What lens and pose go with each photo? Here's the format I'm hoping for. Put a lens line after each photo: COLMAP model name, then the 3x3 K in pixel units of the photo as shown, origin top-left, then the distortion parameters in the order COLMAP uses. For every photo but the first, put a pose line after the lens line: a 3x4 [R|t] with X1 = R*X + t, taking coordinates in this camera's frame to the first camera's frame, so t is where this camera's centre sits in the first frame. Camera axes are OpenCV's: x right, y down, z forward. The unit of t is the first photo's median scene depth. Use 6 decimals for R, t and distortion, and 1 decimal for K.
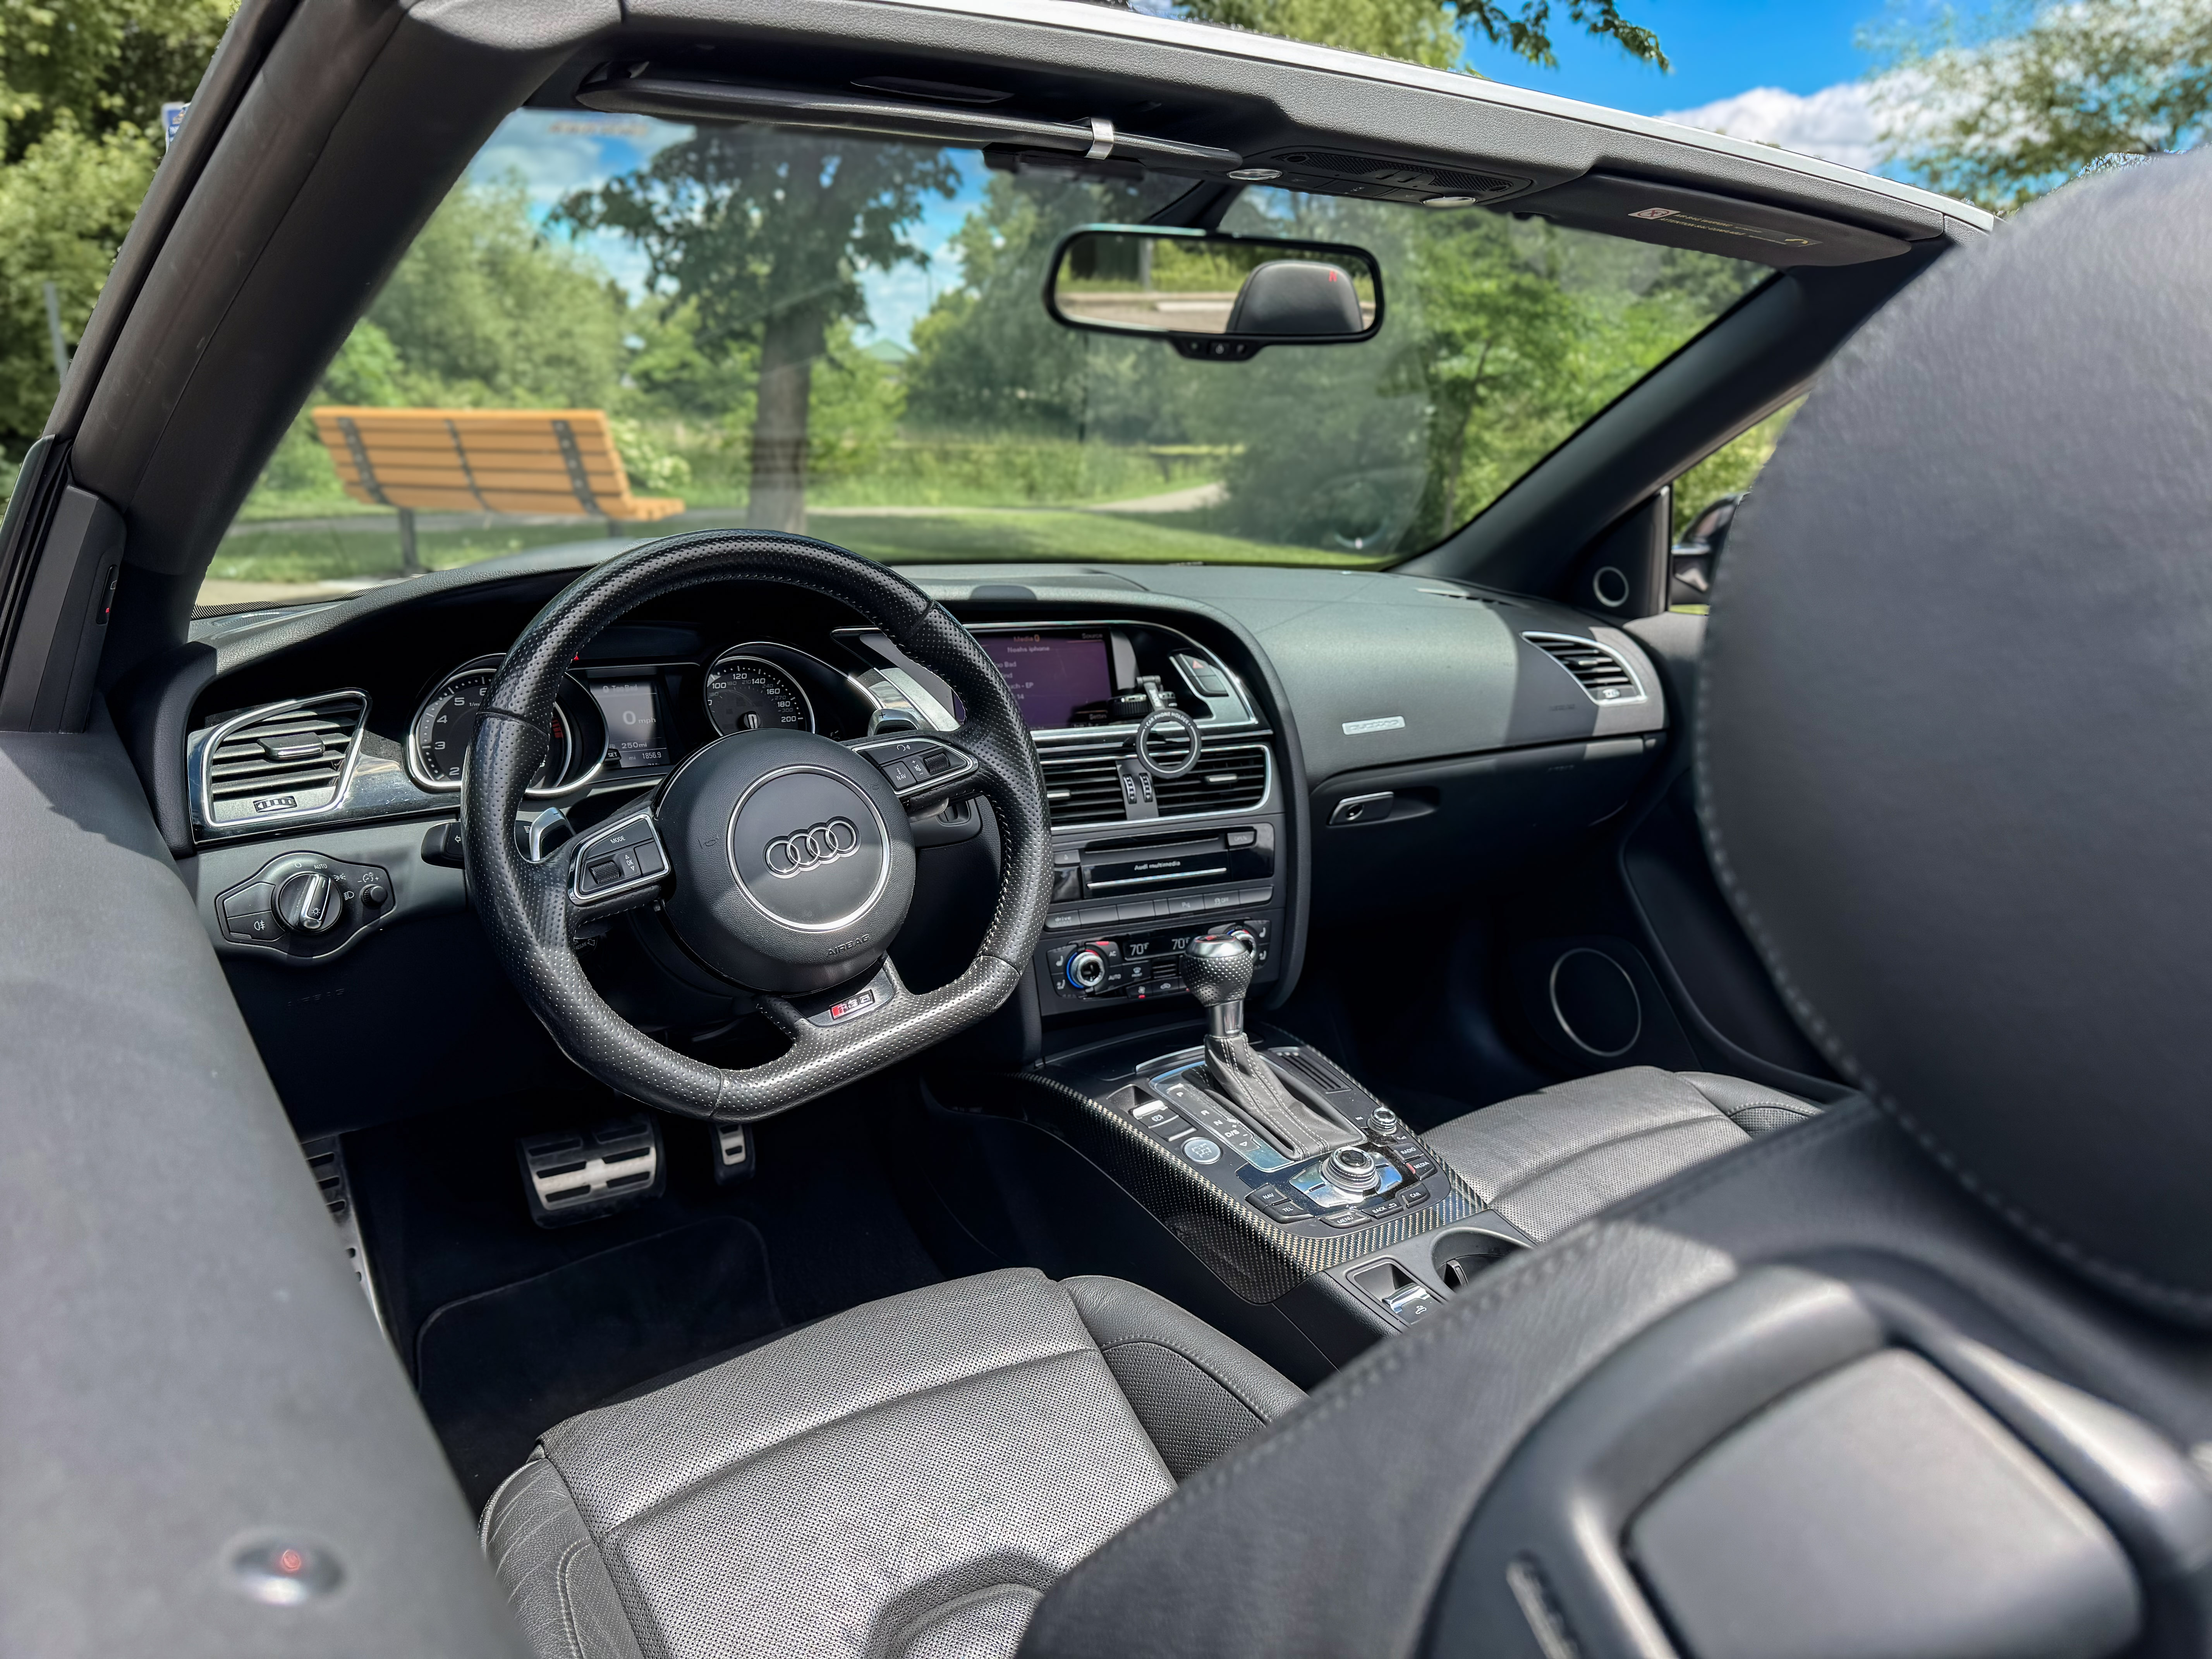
lens RADIAL K [[1579.0, 0, 1106.0], [0, 1579.0, 829.5], [0, 0, 1]] dist [0.185540, -0.421797]
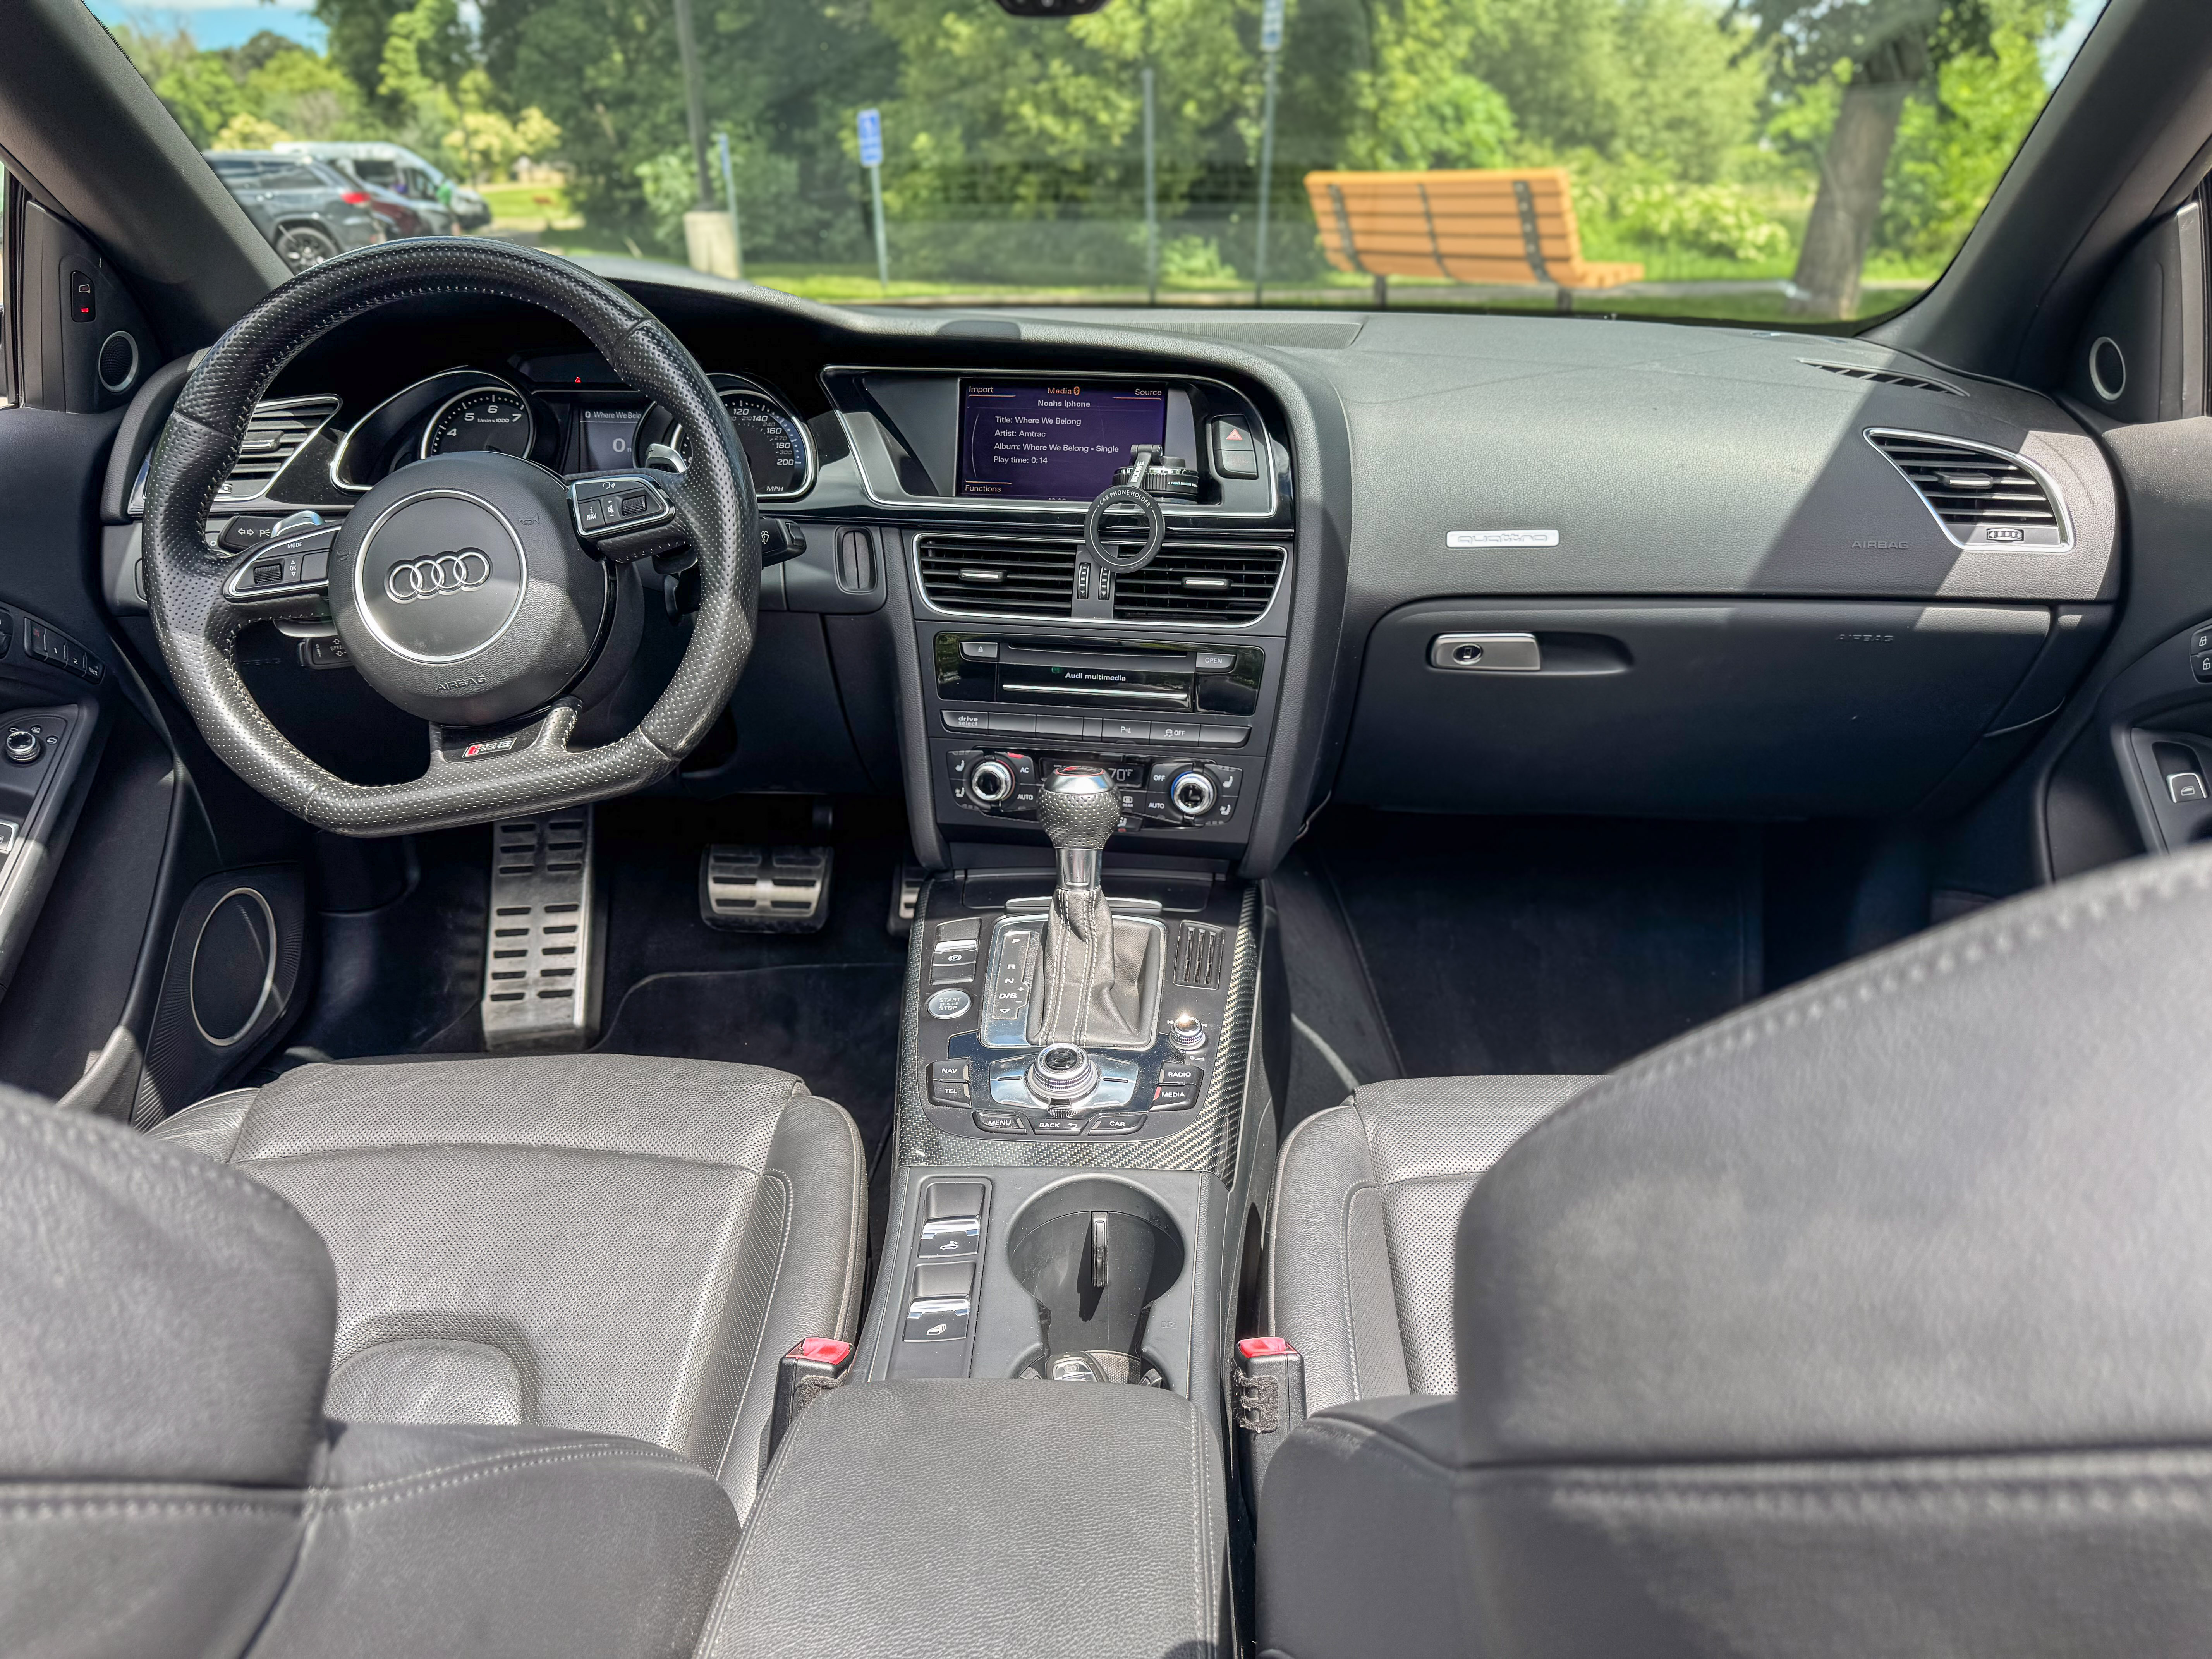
lens RADIAL K [[1580.2, 0, 1106.0], [0, 1580.2, 829.5], [0, 0, 1]] dist [0.057364, -0.084571]
pose [[0.801777, 0.203851, -0.561781, 0.044290], [-0.127128, 0.976688, 0.172969, -0.003674], [0.583945, -0.067264, 0.809002, 0.028128]]
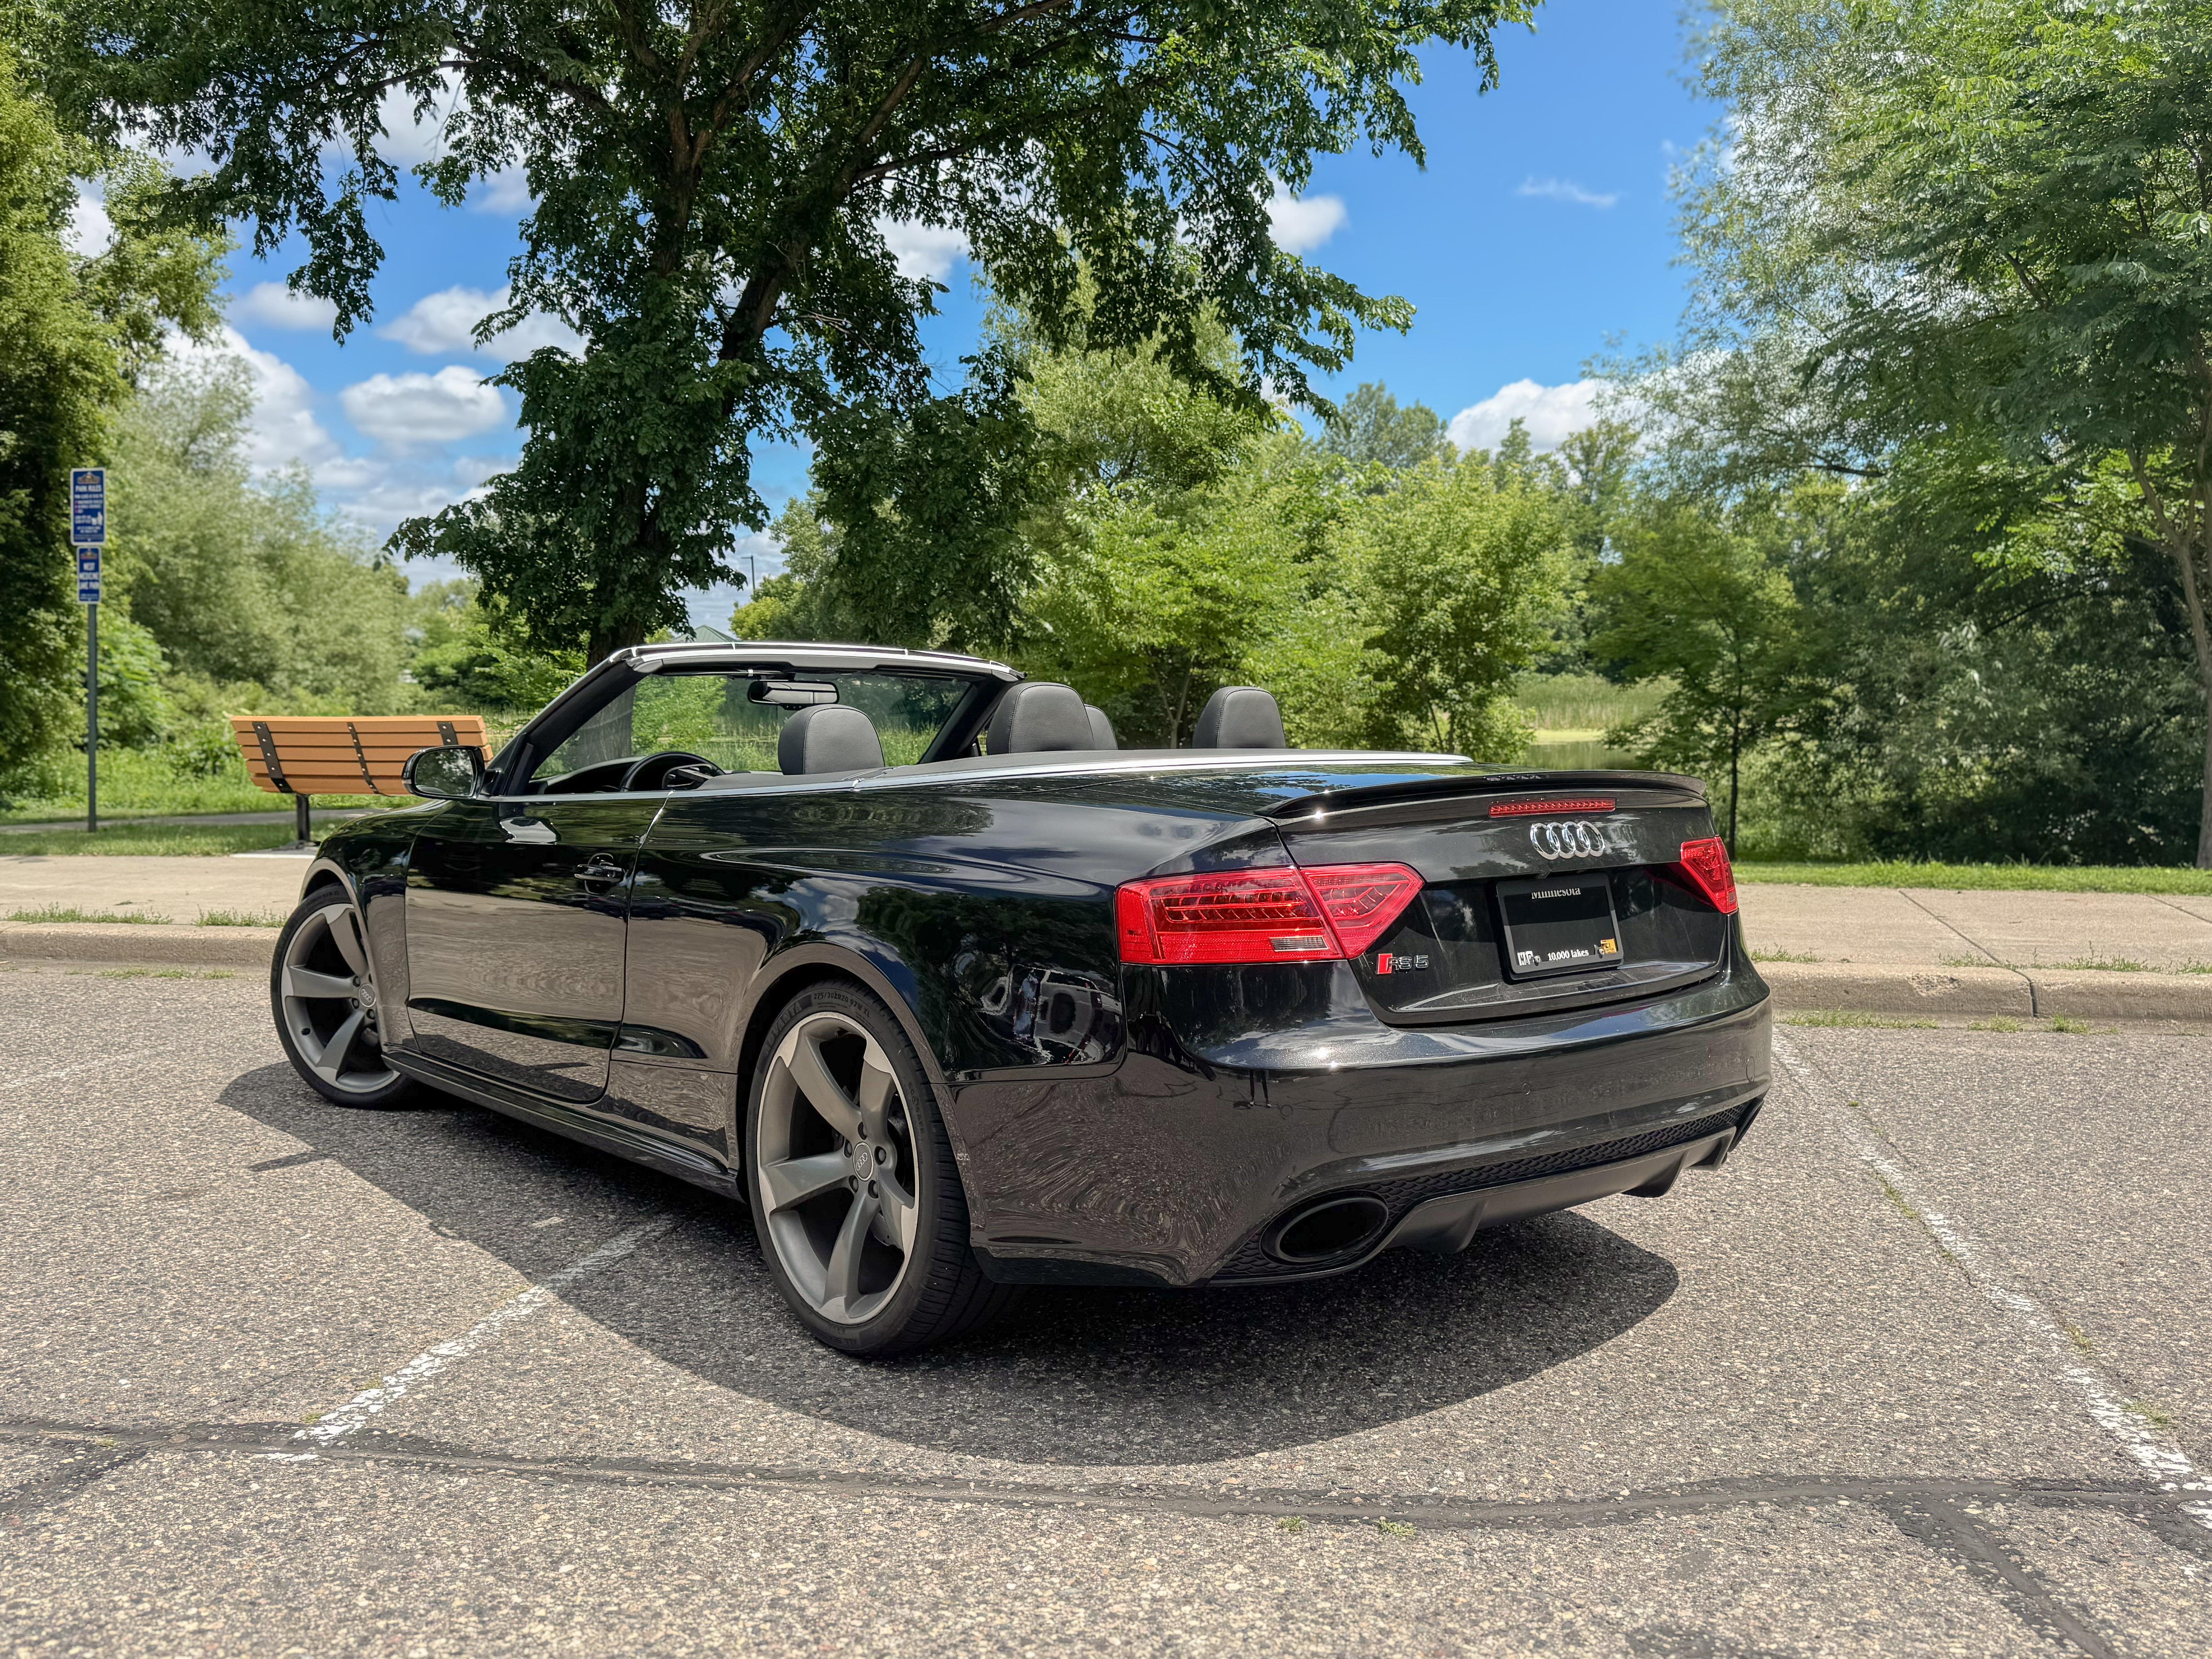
lens RADIAL K [[1751.7, 0, 1129.1], [0, 1751.7, 841.6], [0, 0, 1]] dist [0.209342, -0.458627]
pose [[0.994667, -0.027433, 0.099421, 0.034483], [0.044145, 0.984452, -0.170016, 0.059955], [-0.093211, 0.173498, 0.980413, -0.244861]]
